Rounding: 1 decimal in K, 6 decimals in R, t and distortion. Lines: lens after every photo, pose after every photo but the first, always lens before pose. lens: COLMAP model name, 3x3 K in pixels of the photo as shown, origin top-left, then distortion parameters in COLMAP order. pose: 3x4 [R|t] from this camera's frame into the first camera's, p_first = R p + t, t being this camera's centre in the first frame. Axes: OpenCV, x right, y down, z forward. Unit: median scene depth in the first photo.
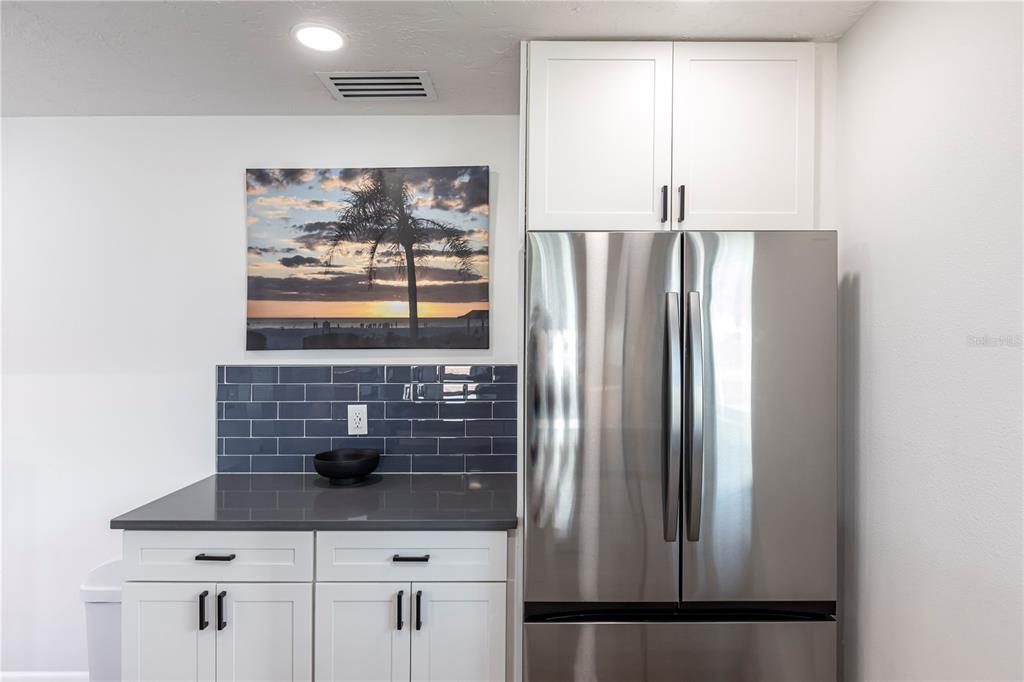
lens RADIAL K [[617.1, 0, 514.3], [0, 617.1, 340.4], [0, 0, 1]] dist [0.007251, 0.000377]
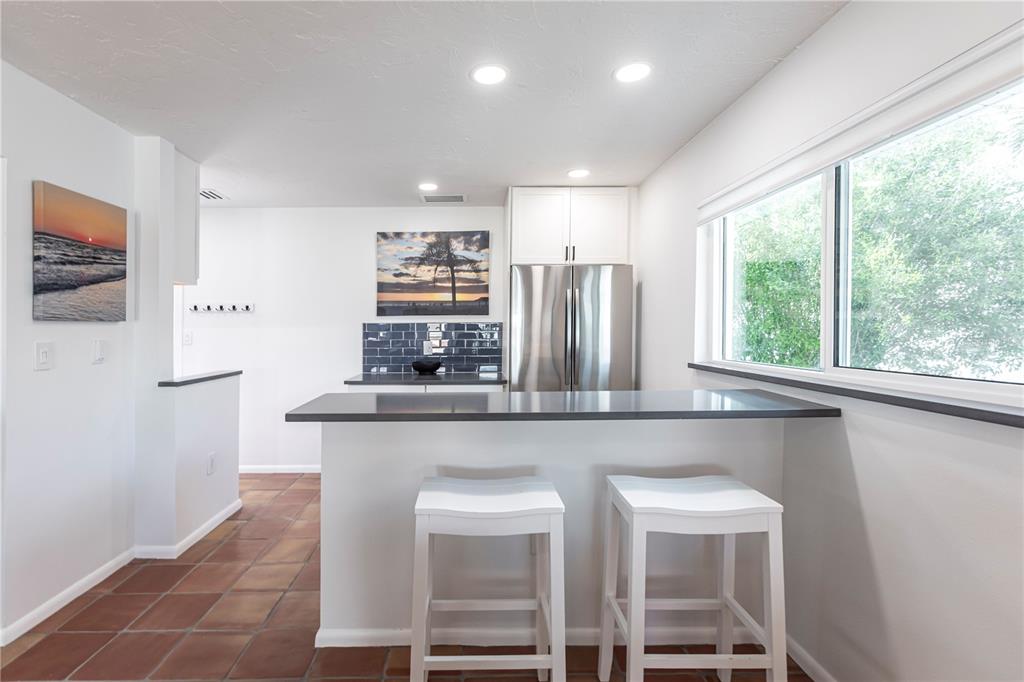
lens RADIAL K [[461.5, 0, 468.1], [0, 461.5, 339.6], [0, 0, 1]] dist [-0.001693, 0.001609]
pose [[0.999960, -0.000901, -0.008940, -0.100007], [0.001175, 0.999530, 0.030625, 0.050538], [0.008908, -0.030634, 0.999491, -0.630089]]
